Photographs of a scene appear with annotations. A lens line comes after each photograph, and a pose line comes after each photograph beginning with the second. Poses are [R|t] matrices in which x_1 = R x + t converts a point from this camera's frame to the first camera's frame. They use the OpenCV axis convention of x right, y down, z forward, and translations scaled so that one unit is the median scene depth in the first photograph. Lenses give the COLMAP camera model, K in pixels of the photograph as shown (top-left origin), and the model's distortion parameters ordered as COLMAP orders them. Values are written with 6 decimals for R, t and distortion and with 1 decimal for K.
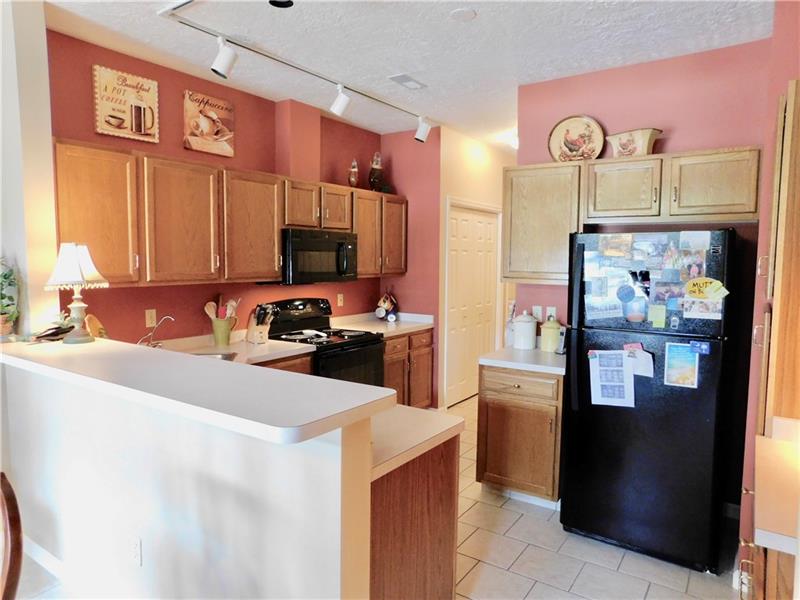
lens RADIAL K [[534.5, 0, 400.0], [0, 534.5, 300.0], [0, 0, 1]] dist [-0.041394, 0.005211]
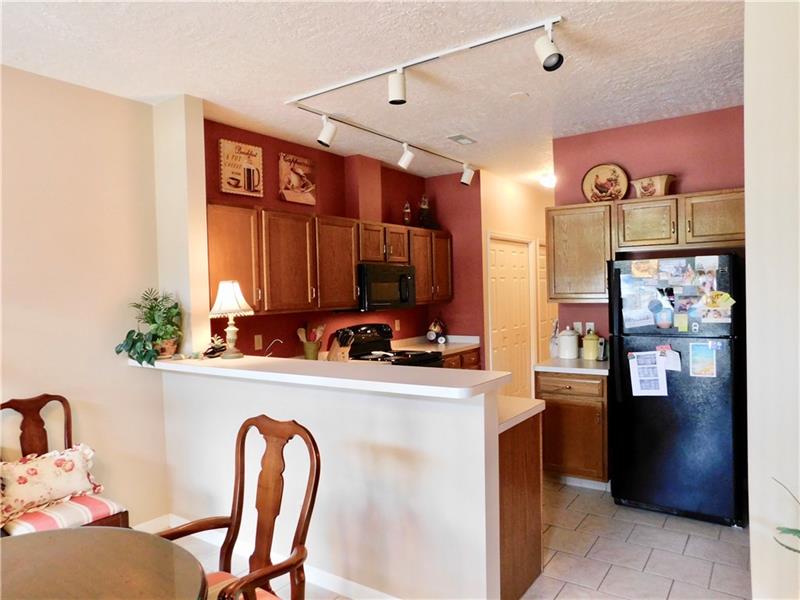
lens RADIAL K [[564.3, 0, 400.0], [0, 564.3, 300.0], [0, 0, 1]] dist [-0.042596, 0.000558]
pose [[0.999419, -0.034020, -0.001957, -0.143815], [0.033846, 0.997698, -0.058771, 0.024248], [0.003951, 0.058671, 0.998270, -0.268123]]
